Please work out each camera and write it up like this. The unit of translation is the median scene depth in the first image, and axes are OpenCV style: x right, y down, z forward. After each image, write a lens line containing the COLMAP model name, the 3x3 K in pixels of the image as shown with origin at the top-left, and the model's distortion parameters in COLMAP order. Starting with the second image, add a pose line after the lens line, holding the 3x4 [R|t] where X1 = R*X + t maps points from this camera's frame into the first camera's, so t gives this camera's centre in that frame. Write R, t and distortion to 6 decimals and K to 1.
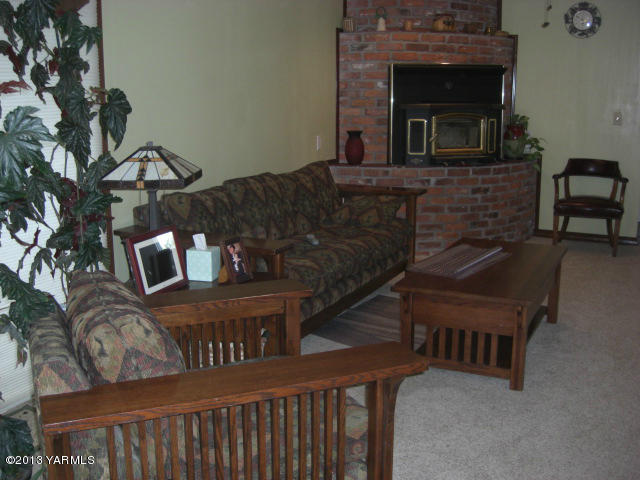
lens RADIAL K [[720.1, 0, 320.0], [0, 720.1, 240.0], [0, 0, 1]] dist [-0.117699, -0.037154]
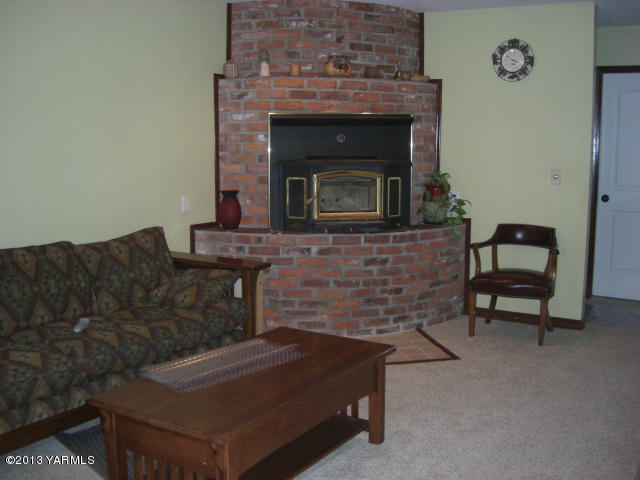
lens RADIAL K [[720.1, 0, 320.0], [0, 720.1, 240.0], [0, 0, 1]] dist [-0.117699, -0.037154]
pose [[0.994932, 0.018124, -0.098906, 0.241489], [-0.025043, 0.997290, -0.069172, -0.034356], [0.097384, 0.071299, 0.992690, 0.148709]]
